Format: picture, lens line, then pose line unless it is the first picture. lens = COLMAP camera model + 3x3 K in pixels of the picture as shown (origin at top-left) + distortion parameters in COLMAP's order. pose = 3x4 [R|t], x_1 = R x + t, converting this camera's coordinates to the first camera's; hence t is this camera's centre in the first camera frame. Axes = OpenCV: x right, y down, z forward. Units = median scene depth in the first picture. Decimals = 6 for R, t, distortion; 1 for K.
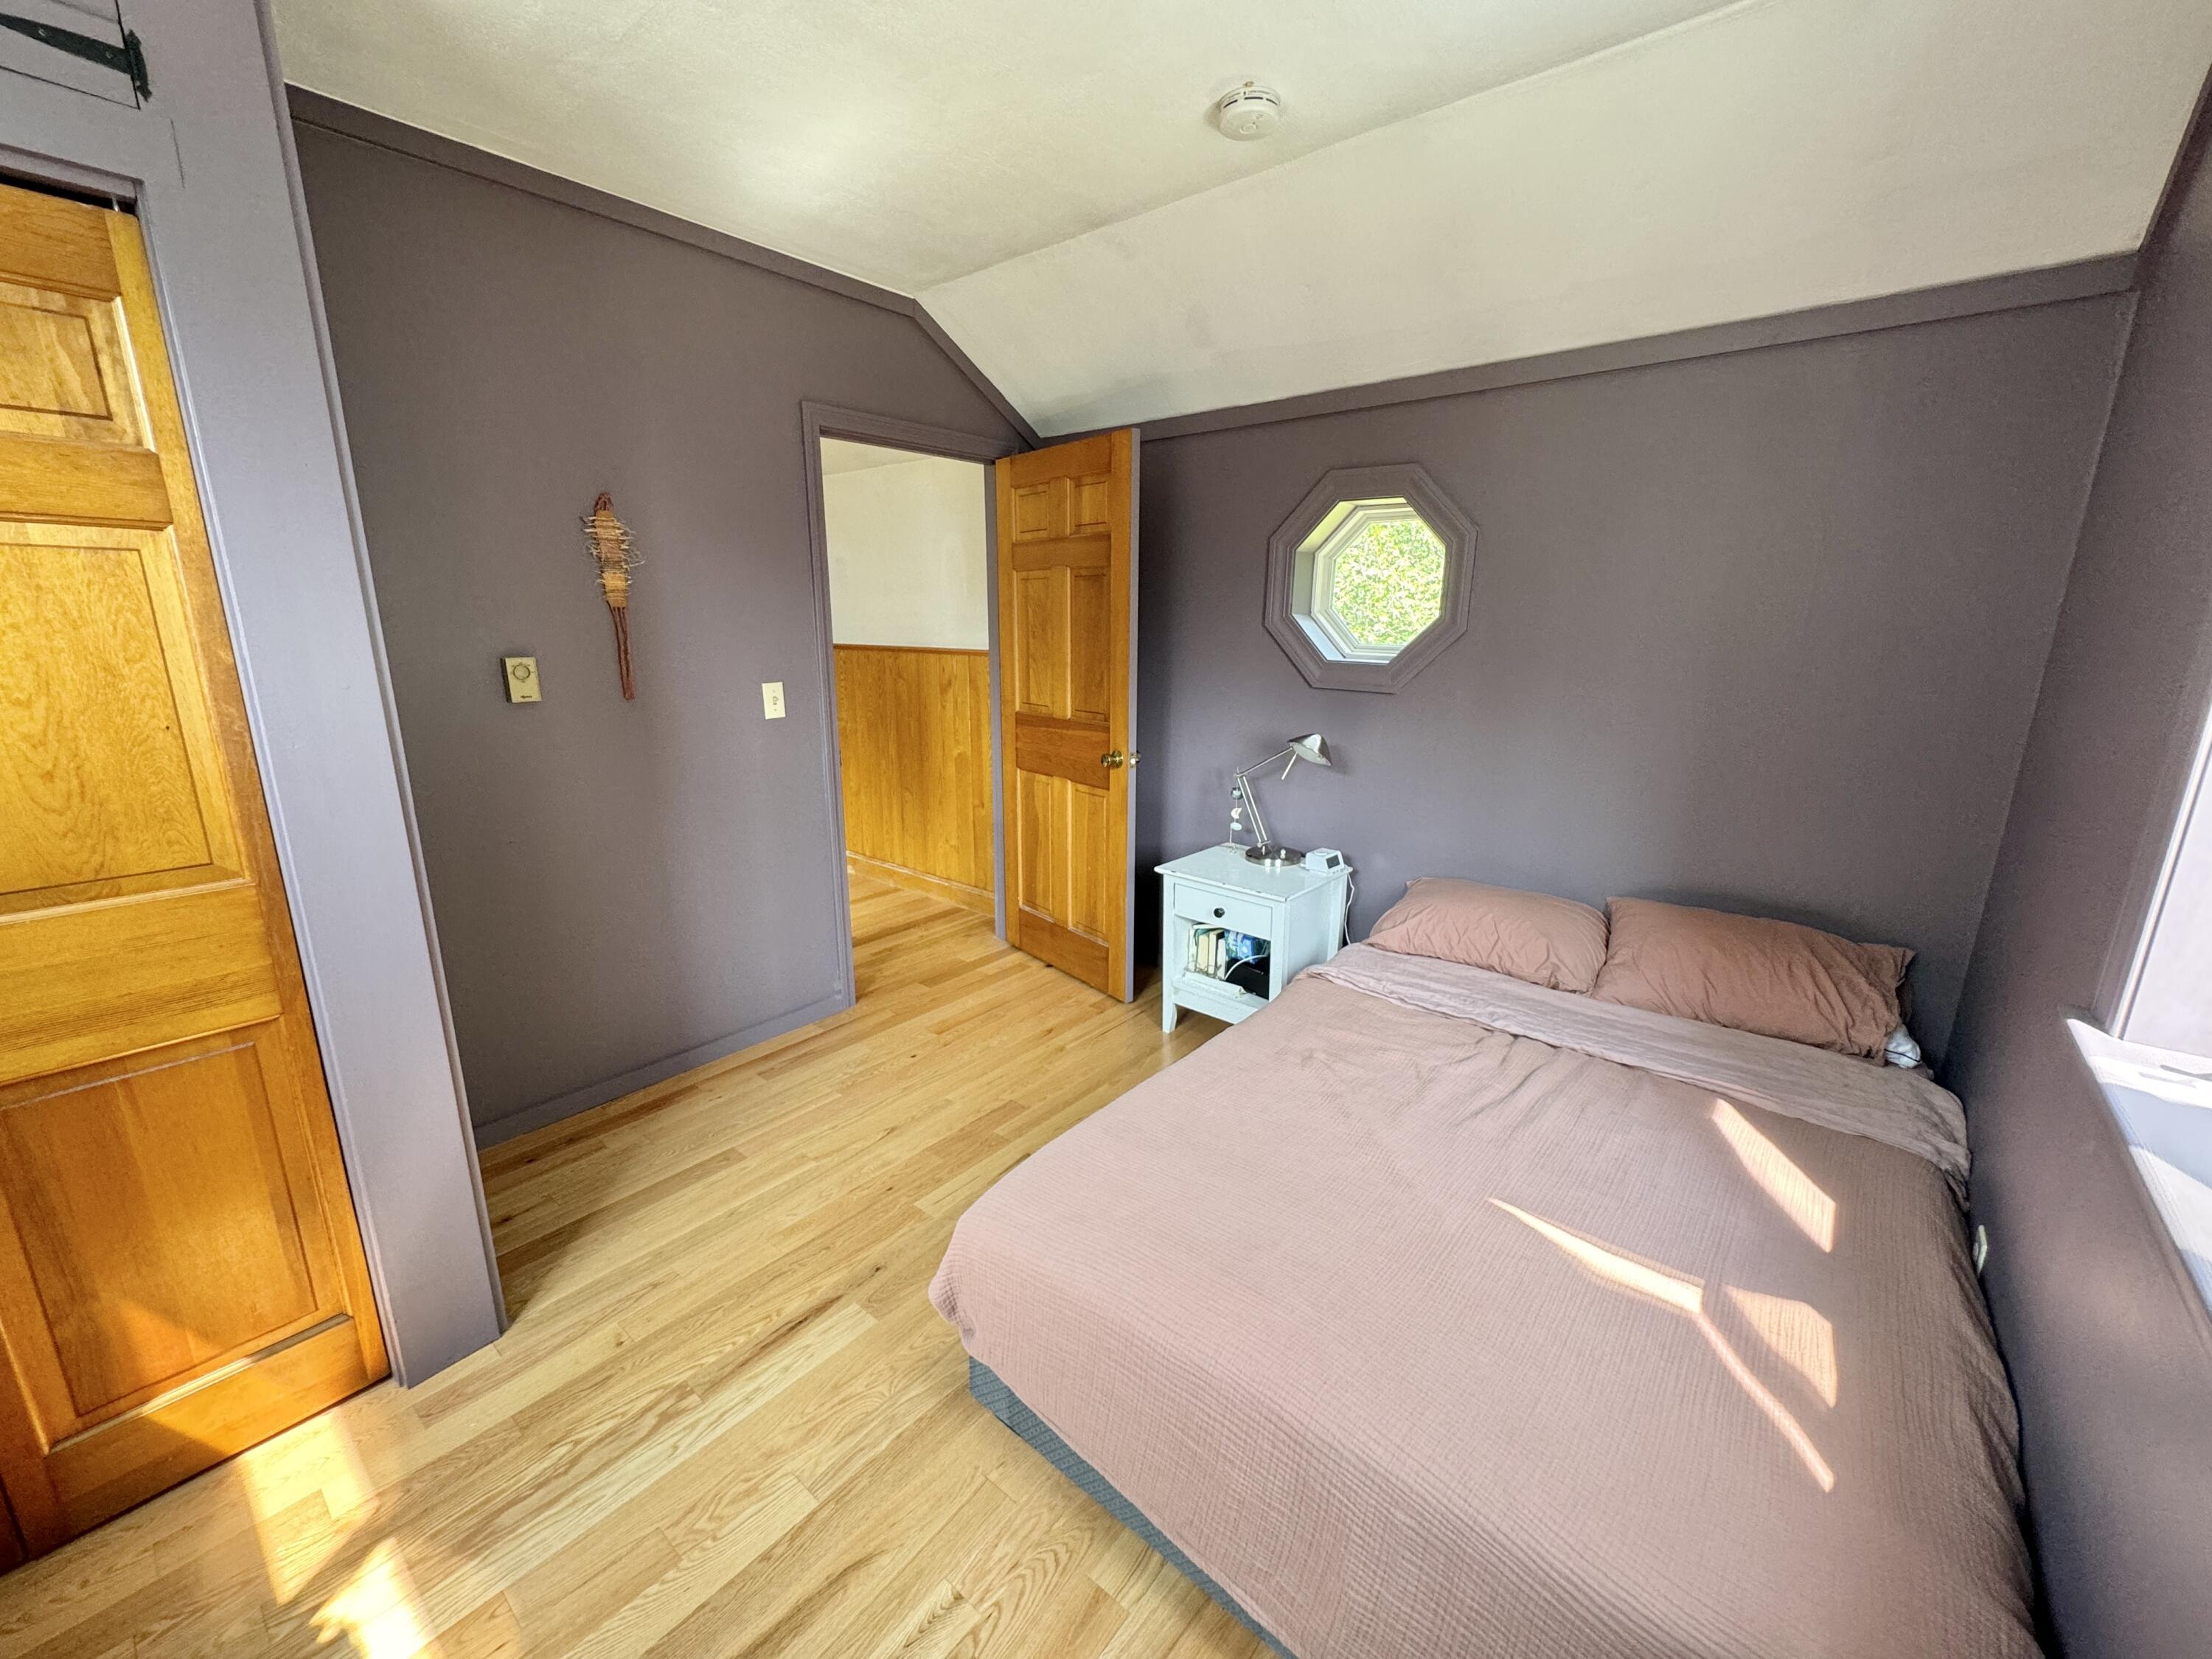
lens RADIAL K [[880.5, 0, 1106.7], [0, 880.5, 832.9], [0, 0, 1]] dist [-0.003566, -0.000094]
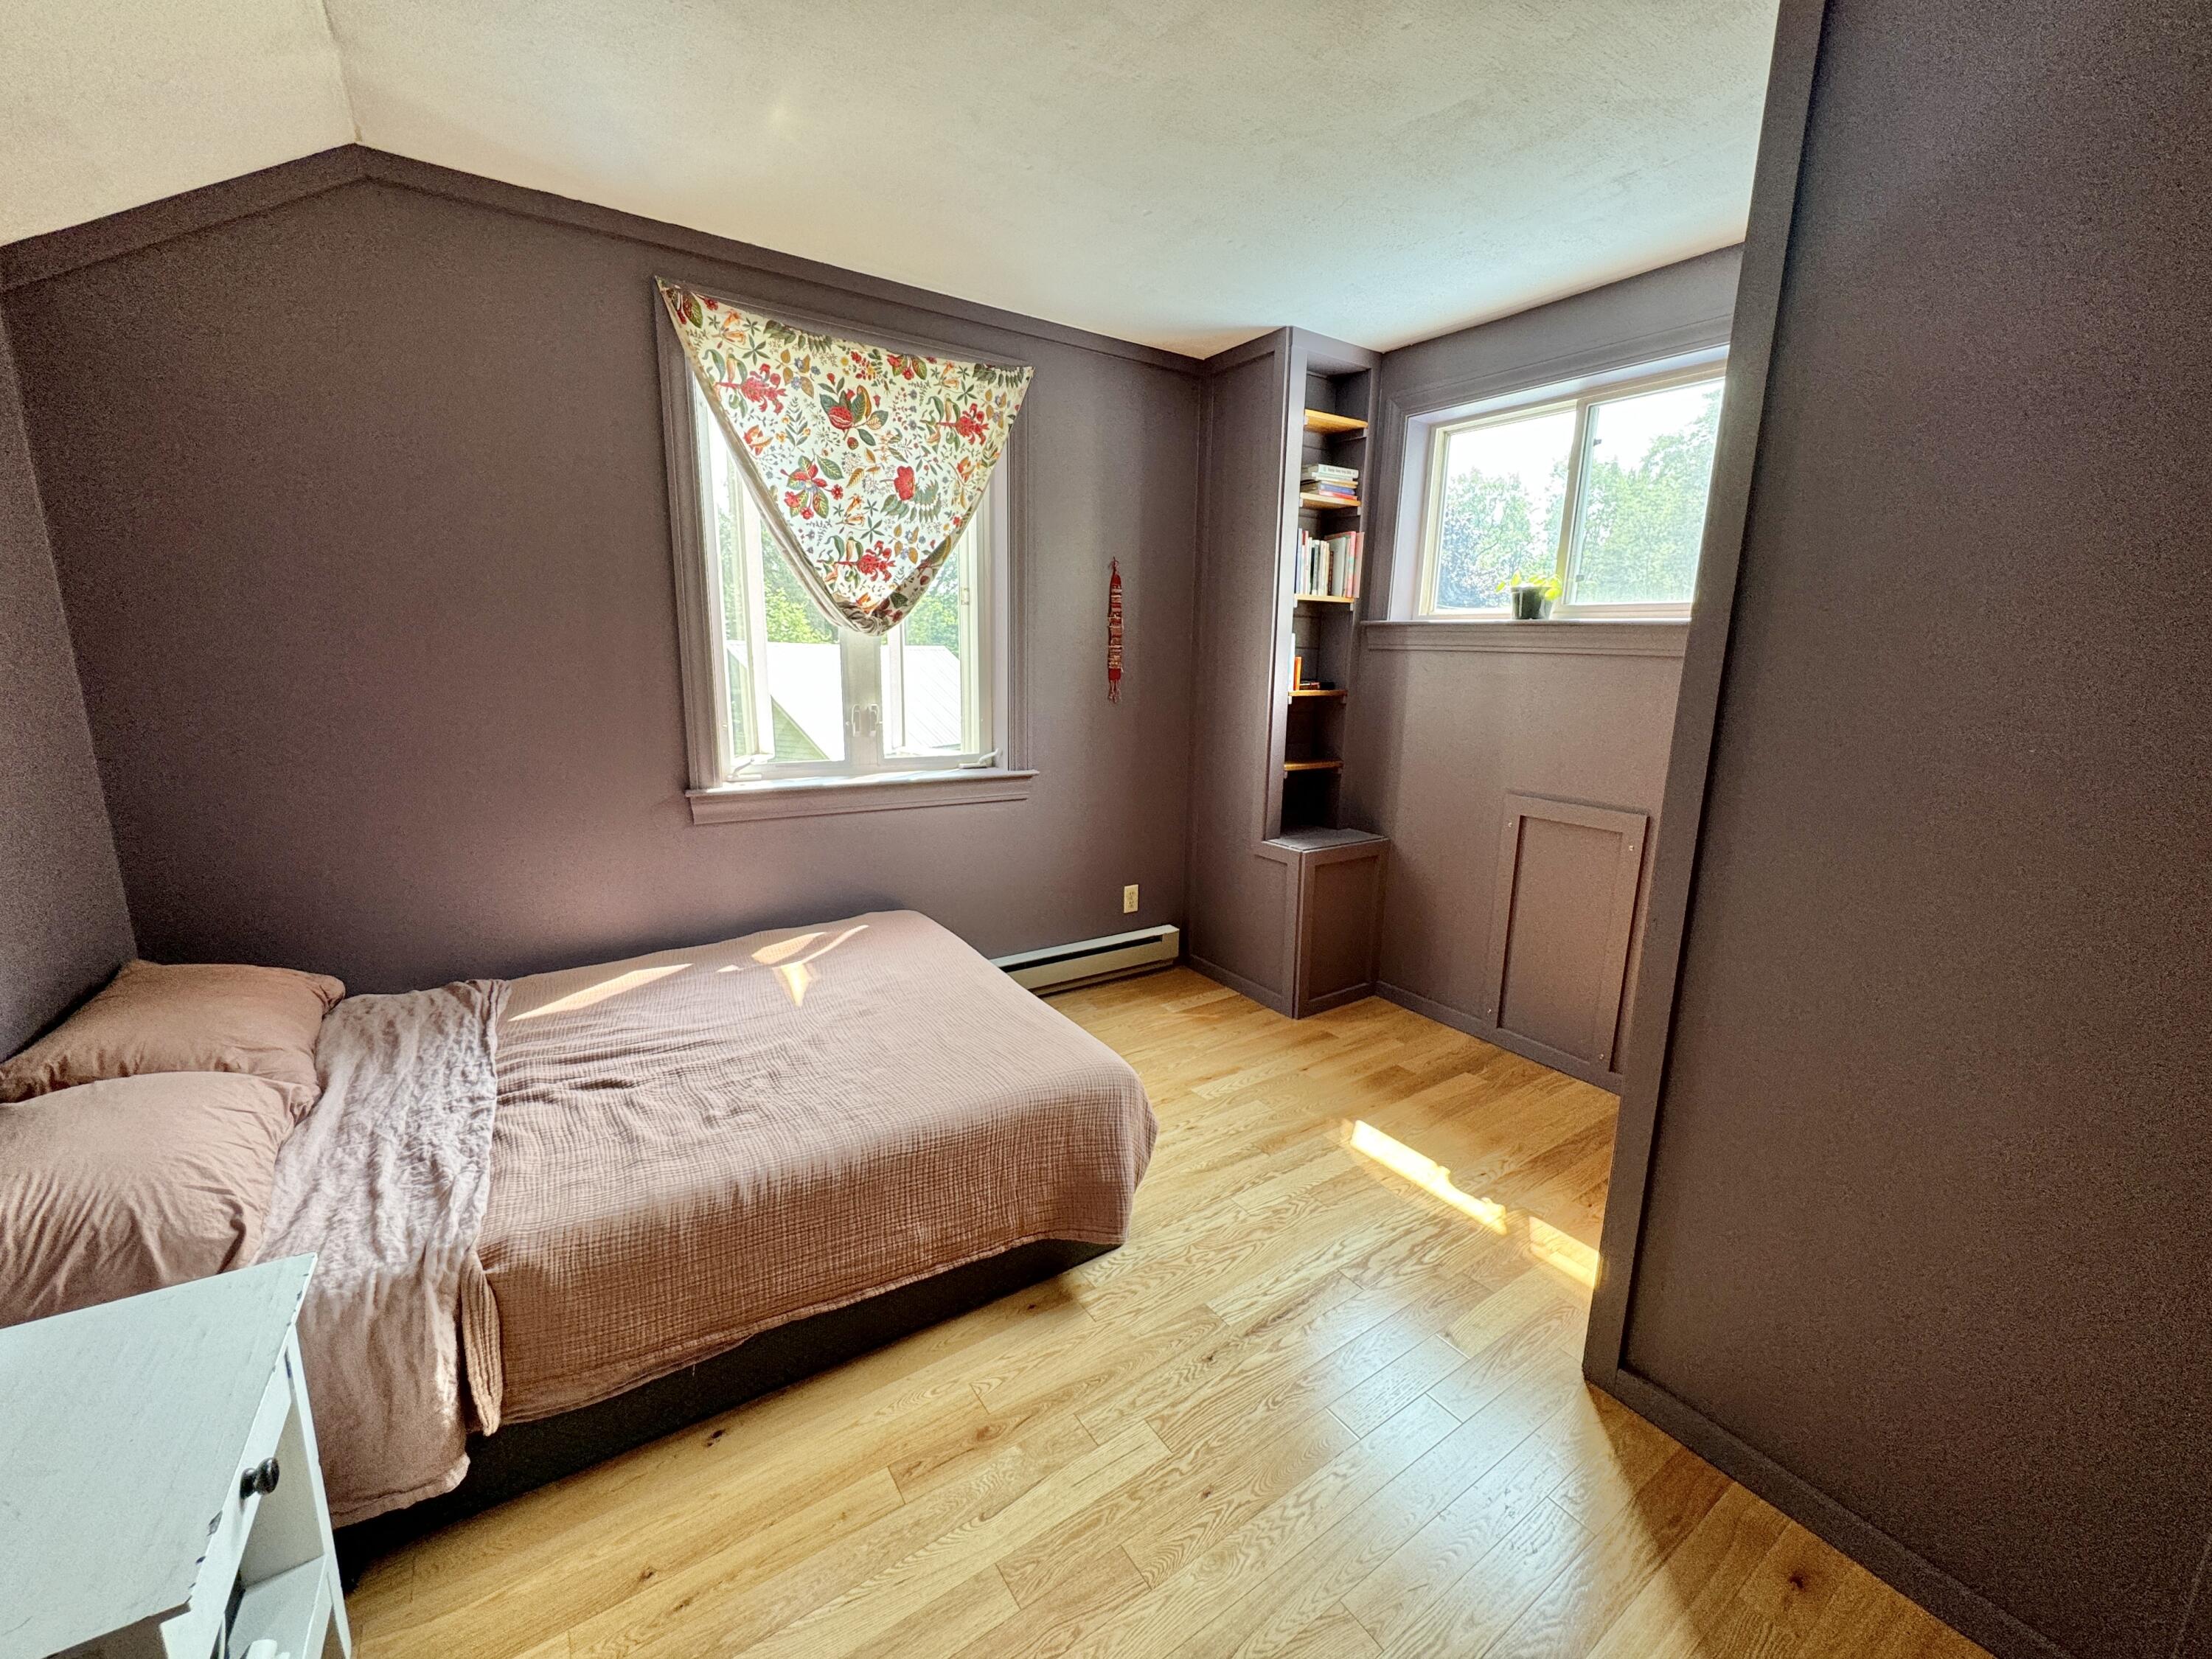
lens RADIAL K [[880.5, 0, 1110.0], [0, 880.5, 826.8], [0, 0, 1]] dist [-0.003566, -0.000094]
pose [[-0.958396, -0.081176, 0.273656, -0.530171], [0.041531, 0.908851, 0.415048, -0.537129], [-0.282404, 0.409146, -0.867668, 2.295402]]
